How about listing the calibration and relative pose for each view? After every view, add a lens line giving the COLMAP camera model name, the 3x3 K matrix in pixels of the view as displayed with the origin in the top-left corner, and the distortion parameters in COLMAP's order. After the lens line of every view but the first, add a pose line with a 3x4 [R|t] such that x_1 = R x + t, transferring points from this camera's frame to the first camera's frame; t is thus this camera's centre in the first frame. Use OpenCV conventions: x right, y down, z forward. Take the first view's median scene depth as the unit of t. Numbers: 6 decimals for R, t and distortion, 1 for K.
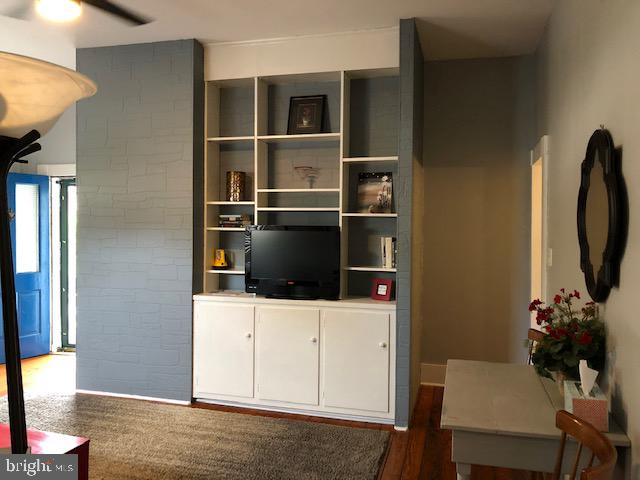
lens RADIAL K [[518.6, 0, 320.0], [0, 518.6, 240.0], [0, 0, 1]] dist [0.023763, -0.010642]
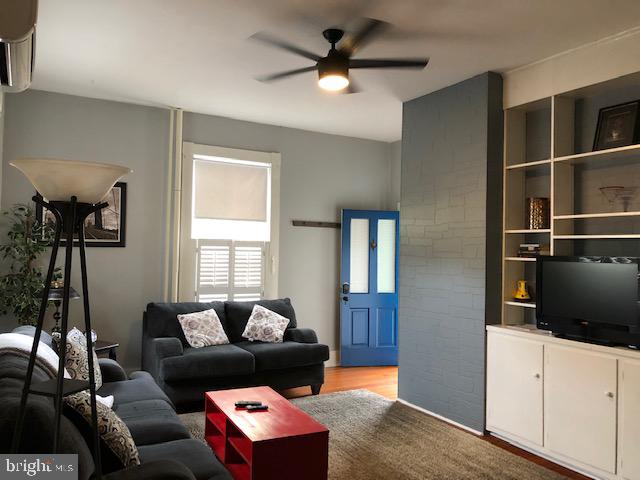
lens RADIAL K [[518.6, 0, 320.0], [0, 518.6, 240.0], [0, 0, 1]] dist [0.023763, -0.010642]
pose [[0.714564, -0.009964, -0.699499, 0.224554], [-0.029047, 0.998614, -0.043897, -0.003110], [0.698967, 0.051685, 0.713284, 0.059332]]
